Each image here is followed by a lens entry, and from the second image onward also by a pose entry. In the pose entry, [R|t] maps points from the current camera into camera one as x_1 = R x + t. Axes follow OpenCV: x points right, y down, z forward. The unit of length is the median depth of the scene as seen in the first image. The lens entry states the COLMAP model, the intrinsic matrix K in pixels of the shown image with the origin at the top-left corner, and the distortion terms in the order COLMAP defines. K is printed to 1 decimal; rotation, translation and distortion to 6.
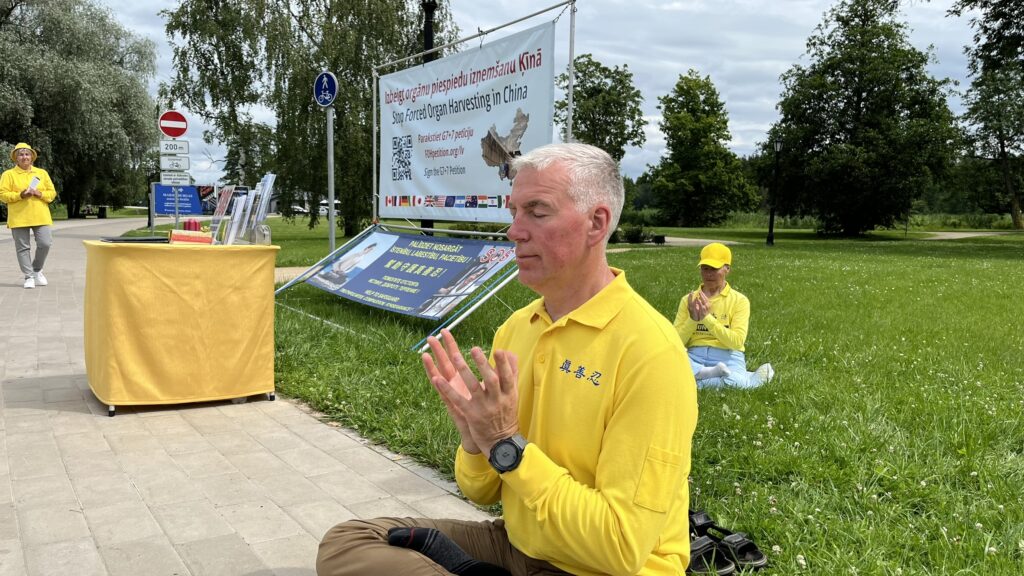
lens RADIAL K [[759.9, 0, 511.6], [0, 759.9, 287.3], [0, 0, 1]] dist [0.068918, -0.093989]
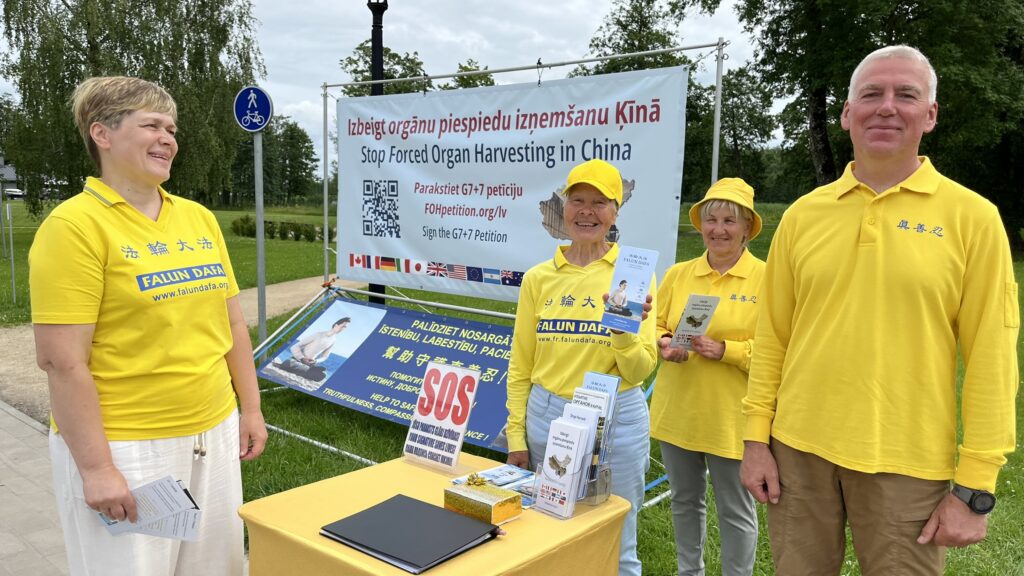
lens RADIAL K [[769.7, 0, 513.8], [0, 769.7, 290.6], [0, 0, 1]] dist [0.064044, -0.085108]
pose [[0.956186, -0.025911, 0.291612, -0.217920], [0.019778, 0.999517, 0.023958, -0.089880], [-0.292092, -0.017141, 0.956237, 0.182876]]
